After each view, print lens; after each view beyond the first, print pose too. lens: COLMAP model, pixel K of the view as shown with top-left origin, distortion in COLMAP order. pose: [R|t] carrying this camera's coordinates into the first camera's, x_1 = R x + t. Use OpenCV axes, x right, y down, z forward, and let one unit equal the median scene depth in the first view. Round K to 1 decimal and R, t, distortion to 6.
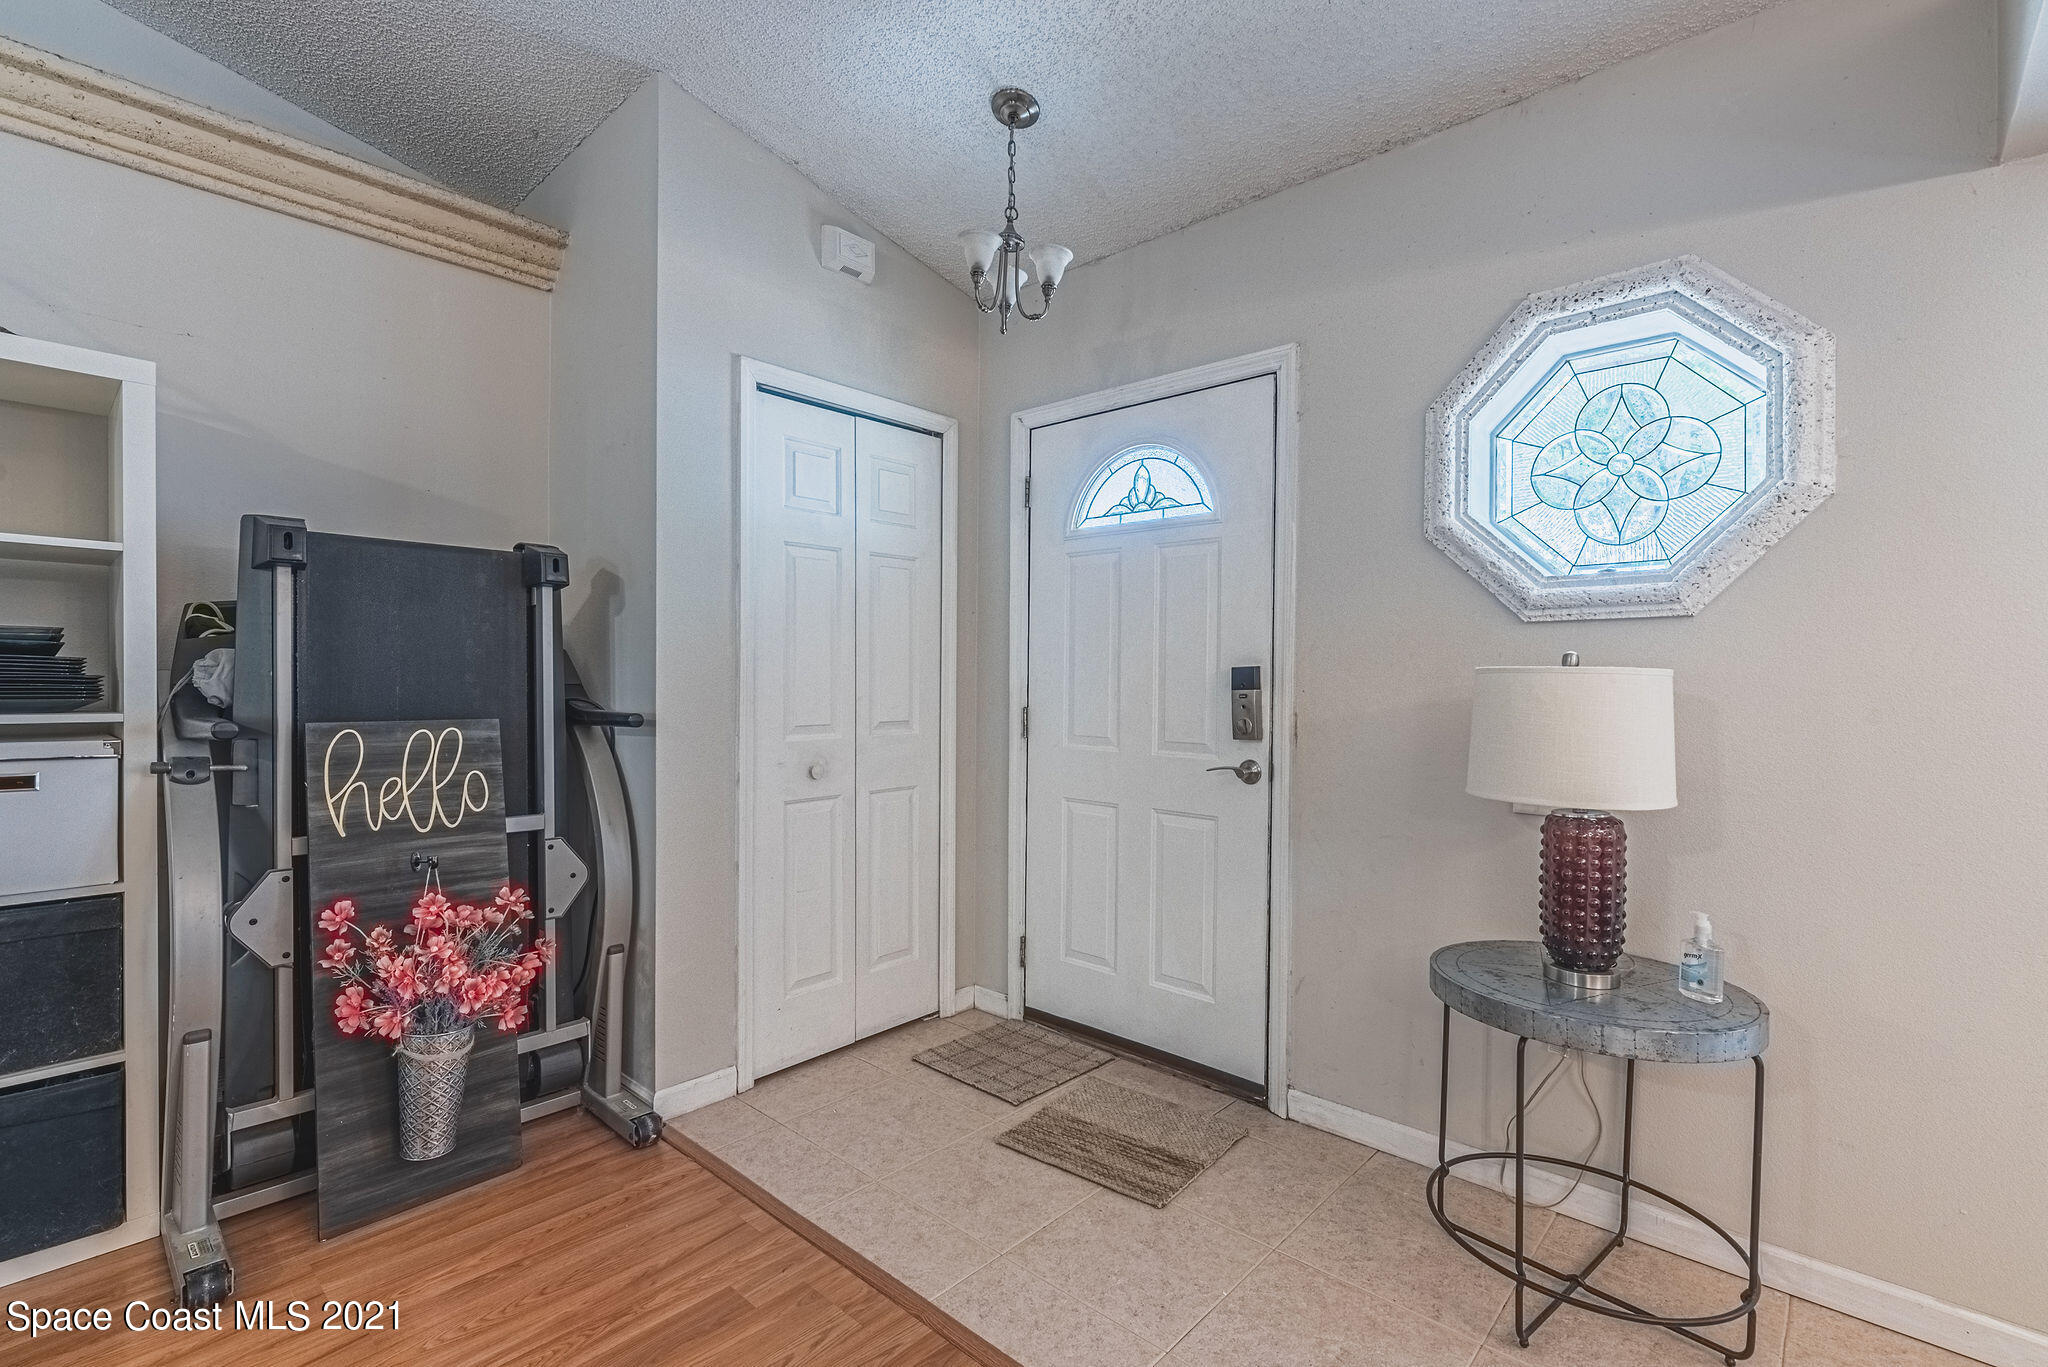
lens RADIAL K [[924.3, 0, 1024.0], [0, 924.3, 683.5], [0, 0, 1]] dist [0.001296, 0.000143]
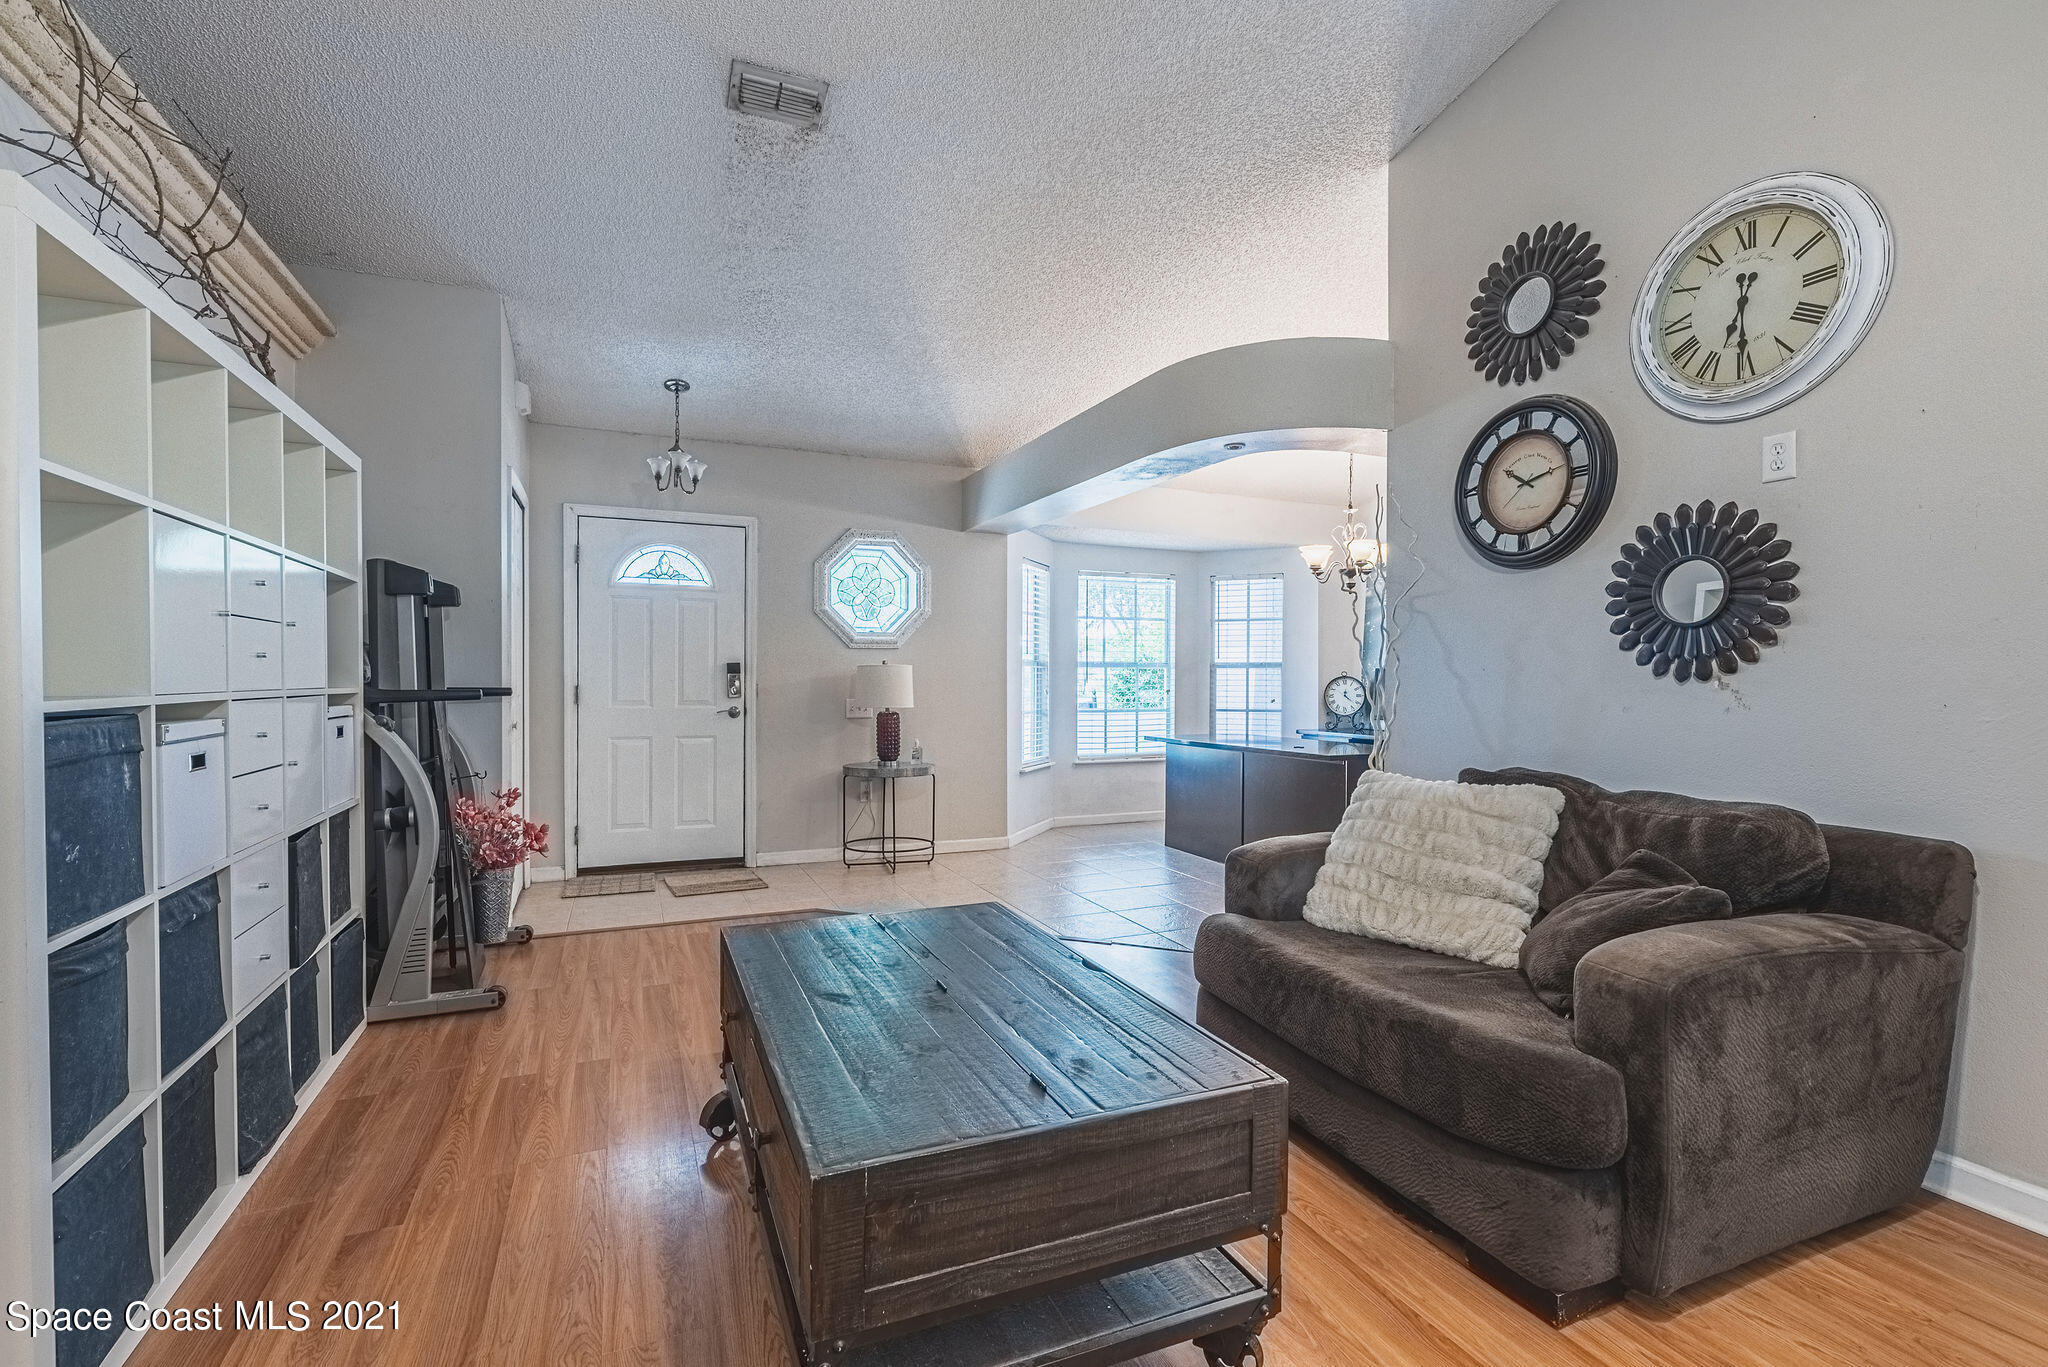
lens RADIAL K [[924.3, 0, 1024.0], [0, 924.3, 683.5], [0, 0, 1]] dist [0.001296, 0.000143]
pose [[0.409260, -0.012112, 0.912337, -1.438448], [0.003389, 0.999925, 0.011755, 0.006858], [-0.912412, -0.001718, 0.409270, -0.483593]]
